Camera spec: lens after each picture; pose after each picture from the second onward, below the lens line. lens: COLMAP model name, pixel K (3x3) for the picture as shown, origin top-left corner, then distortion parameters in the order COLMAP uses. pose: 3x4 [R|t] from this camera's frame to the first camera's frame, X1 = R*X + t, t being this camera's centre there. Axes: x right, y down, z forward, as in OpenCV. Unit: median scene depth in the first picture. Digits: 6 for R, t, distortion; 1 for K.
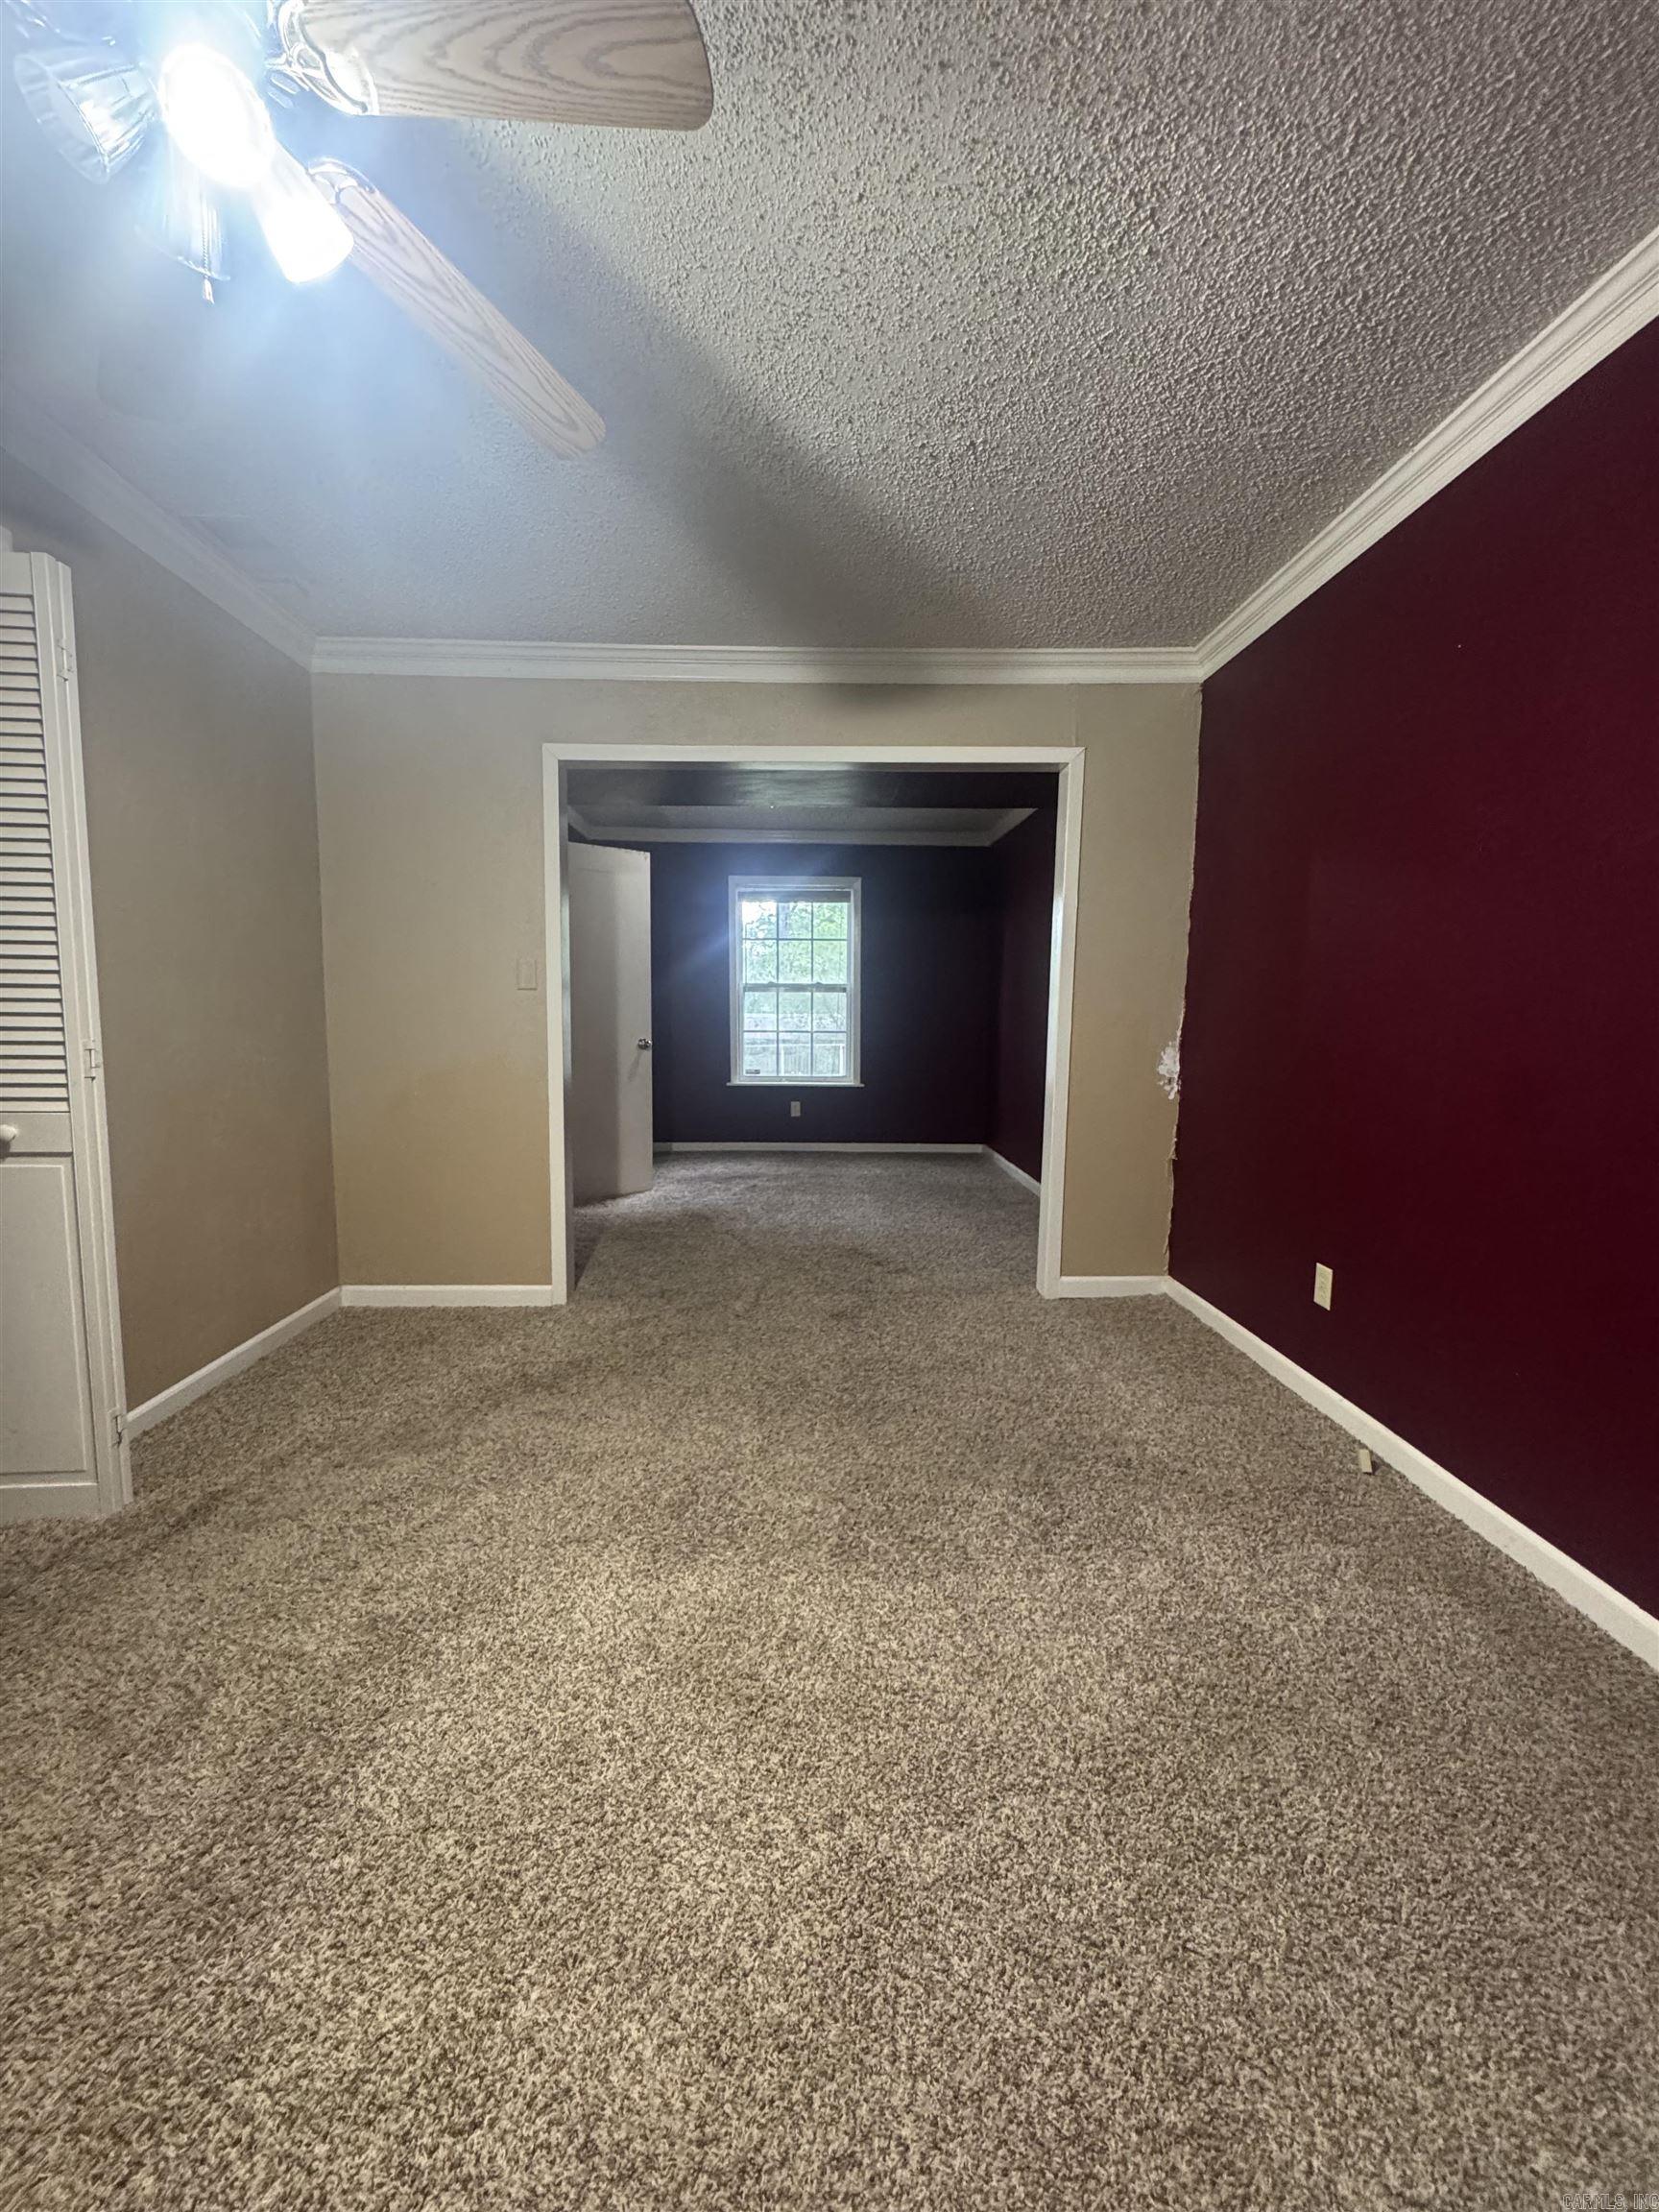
lens RADIAL K [[884.8, 0, 829.6], [0, 884.8, 1102.1], [0, 0, 1]] dist [-0.002088, -0.000311]
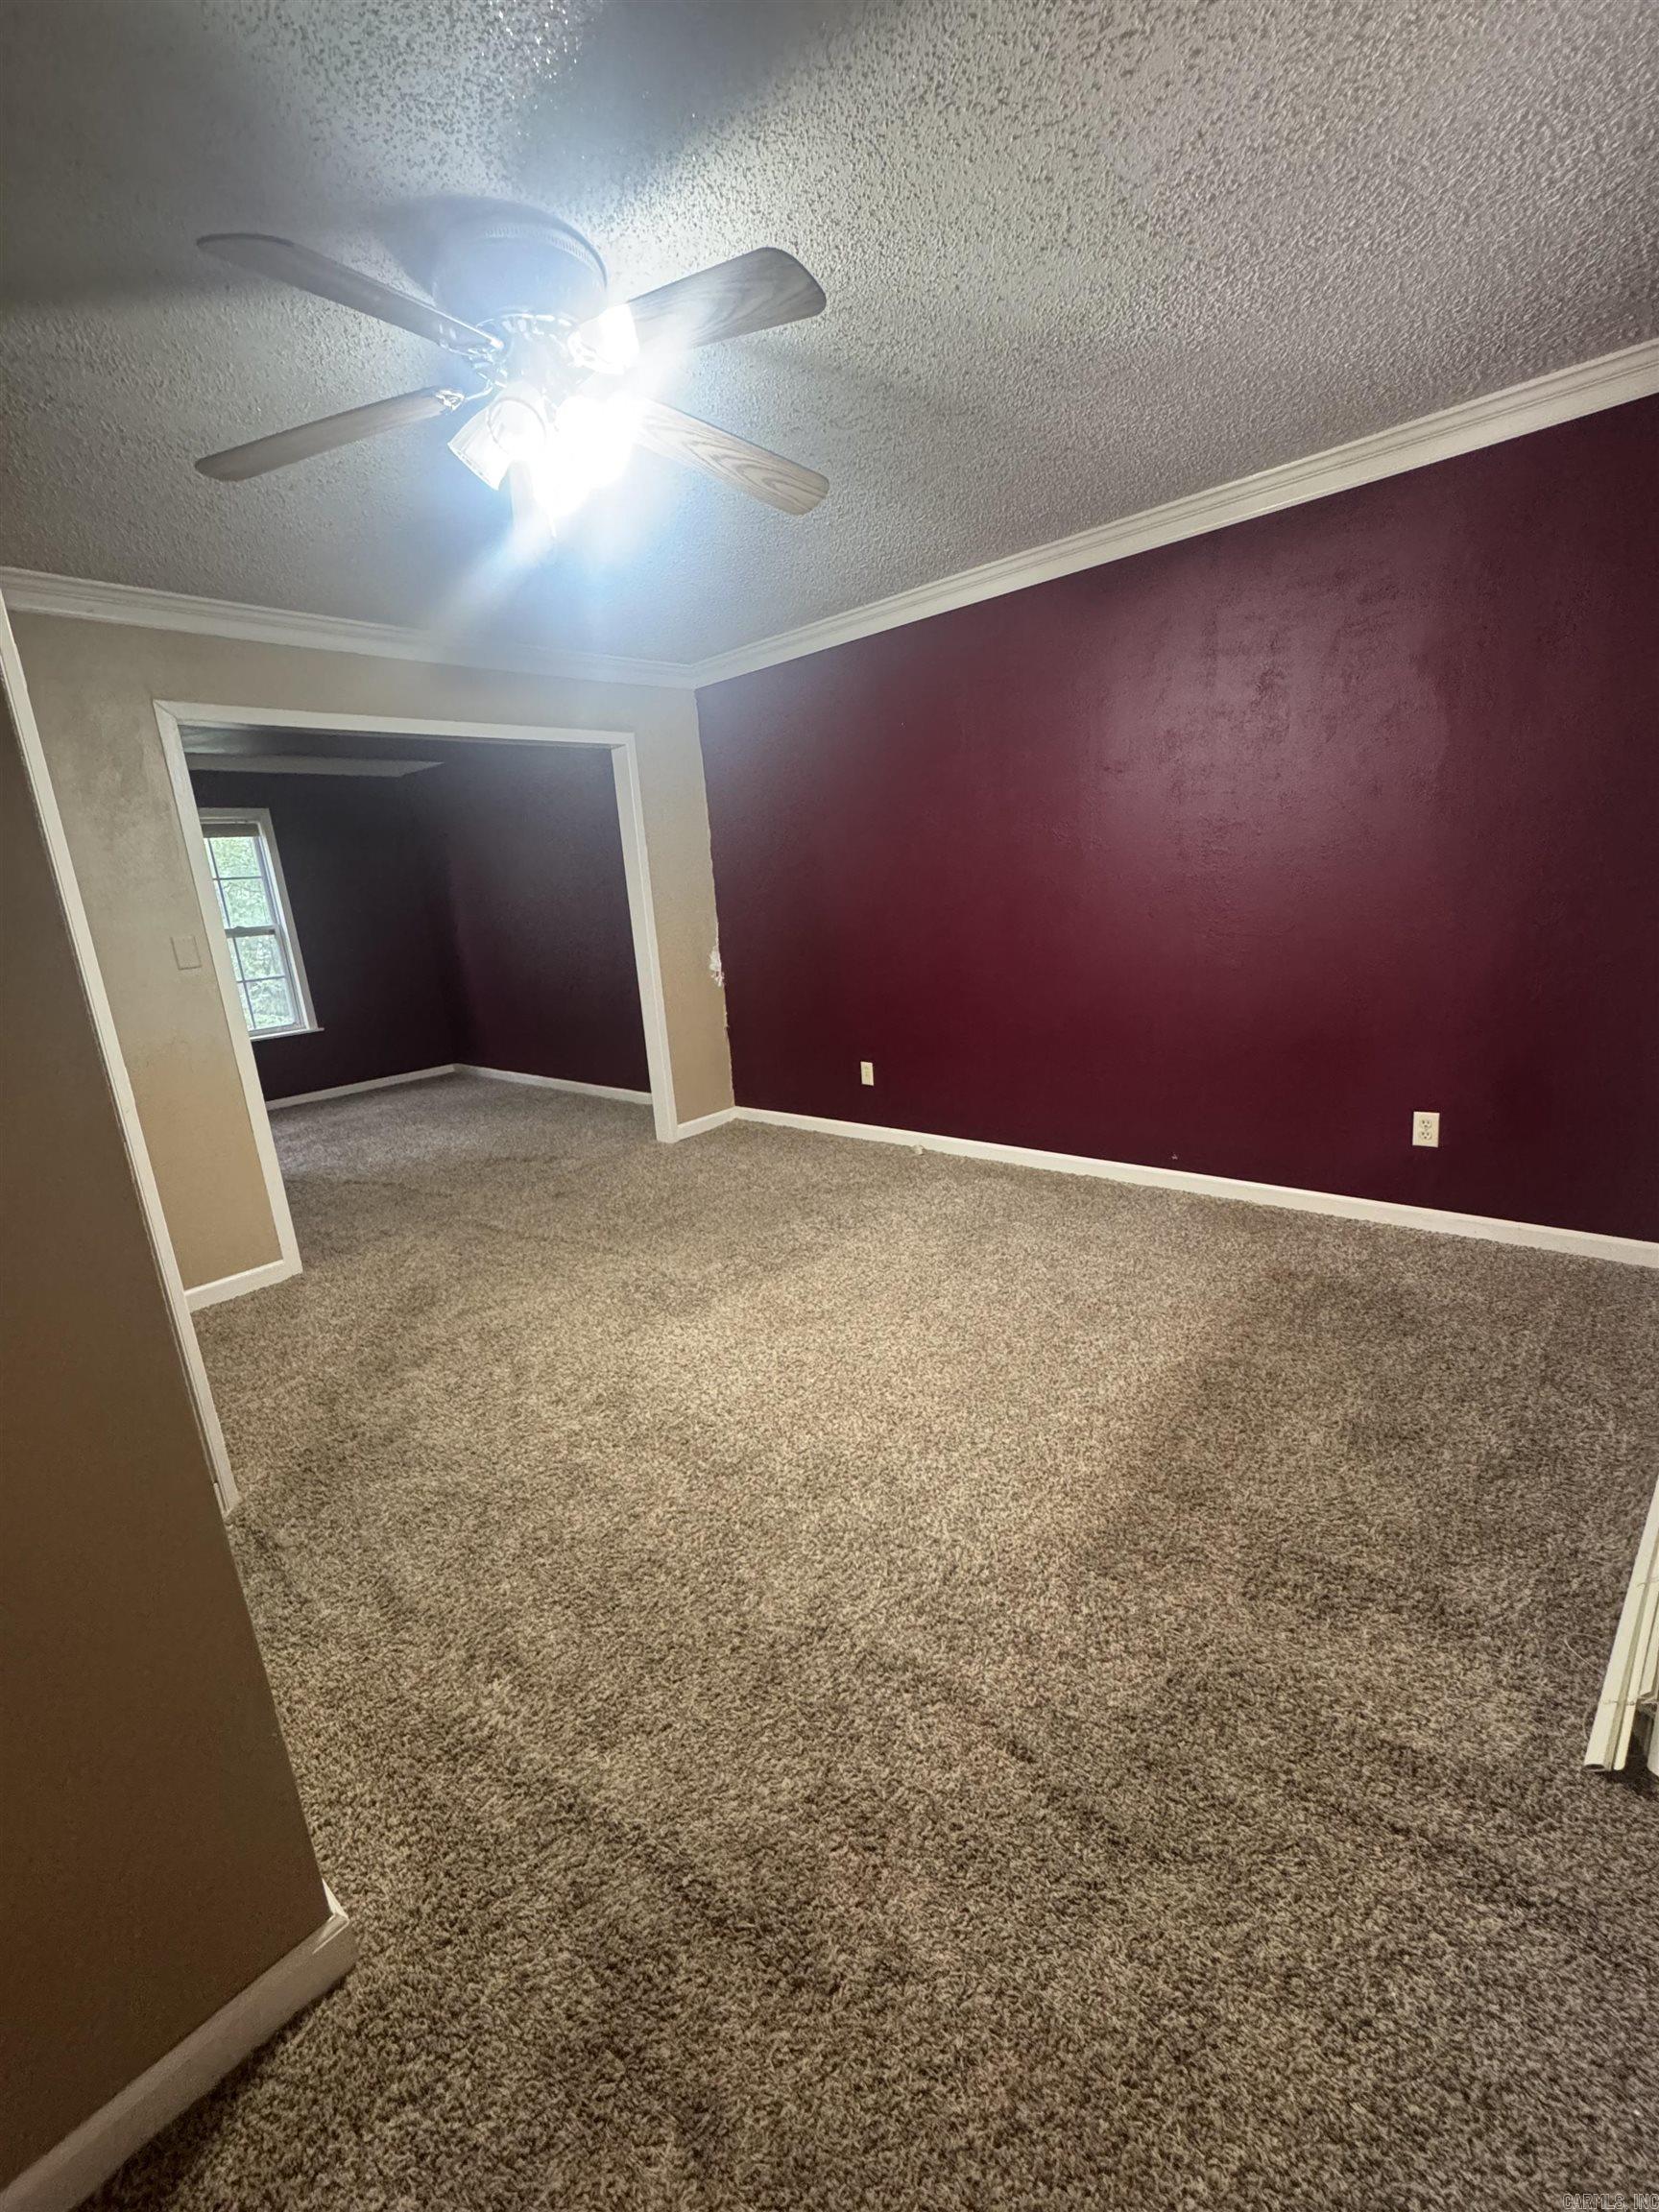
lens RADIAL K [[884.8, 0, 829.6], [0, 884.8, 1102.1], [0, 0, 1]] dist [-0.002088, -0.000311]
pose [[0.678581, -0.233191, 0.696527, -0.545777], [0.157737, 0.972407, 0.171880, -0.039611], [-0.717389, -0.006766, 0.696640, -0.138839]]
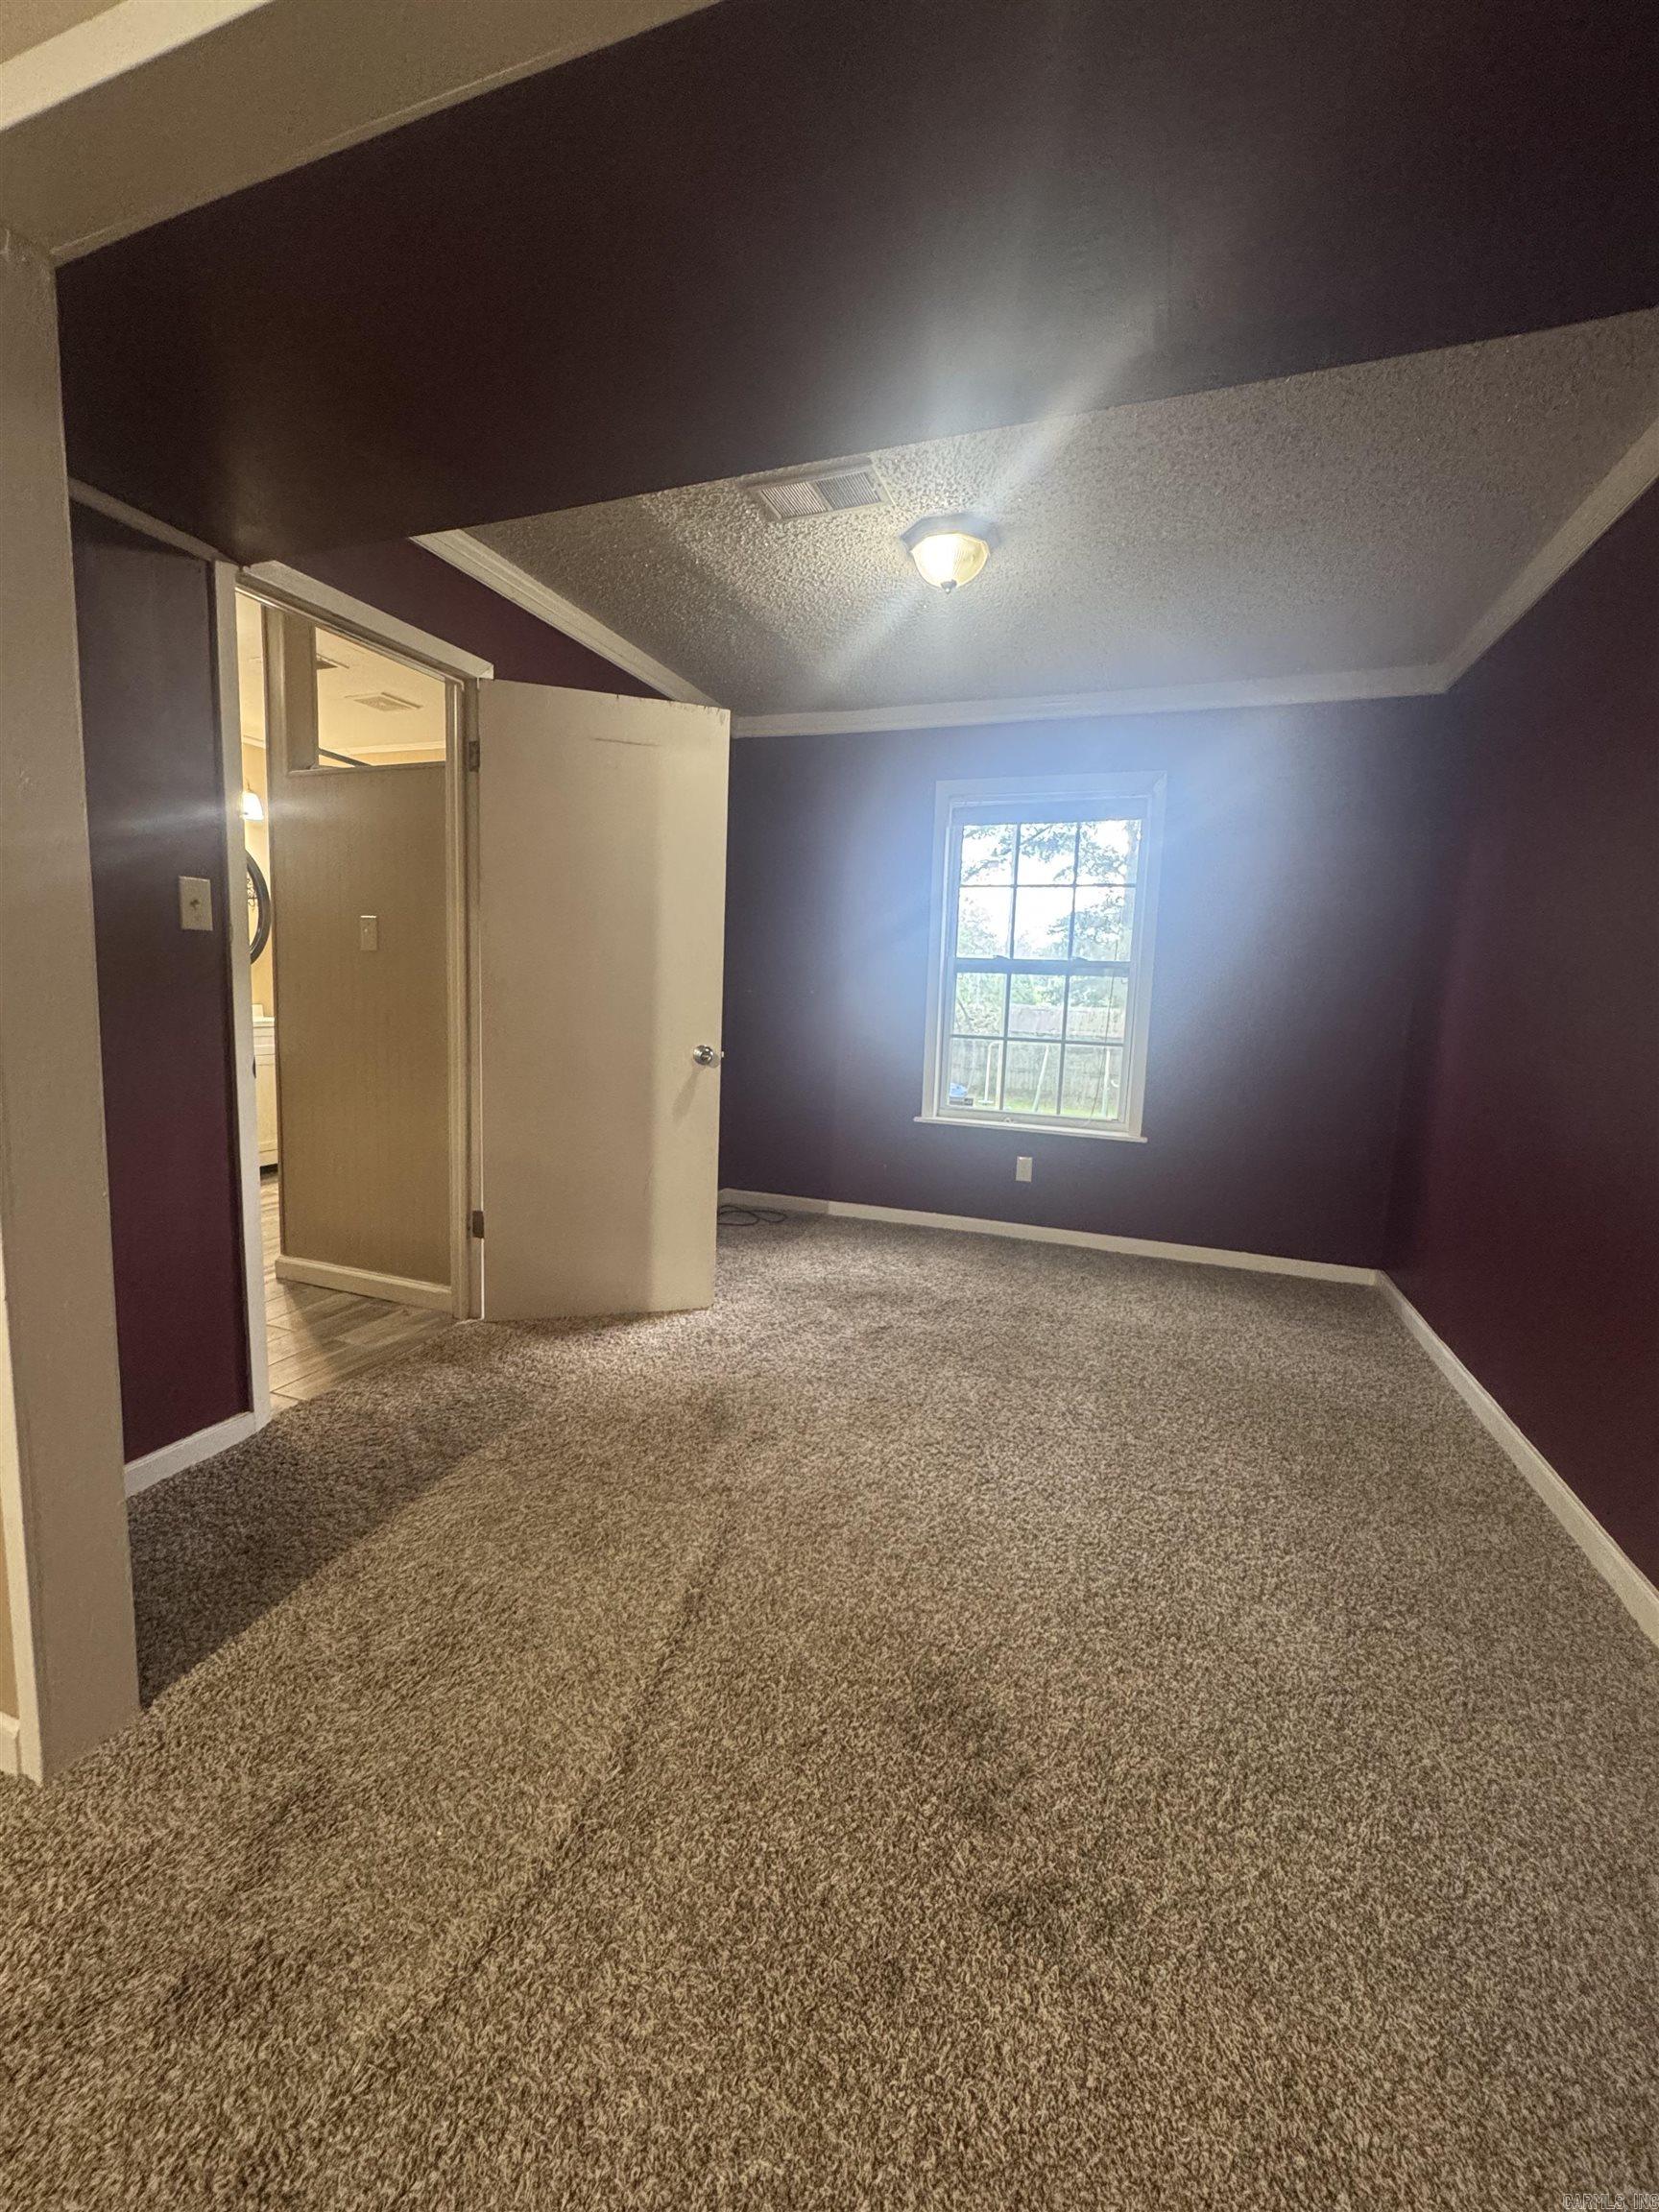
lens RADIAL K [[909.7, 0, 829.5], [0, 909.7, 1106.0], [0, 0, 1]] dist [-0.001111, -0.000130]
pose [[0.924574, 0.070551, -0.374413, 0.143091], [-0.066400, 0.997505, 0.023994, -0.087185], [0.375172, 0.002676, 0.926951, 0.809001]]
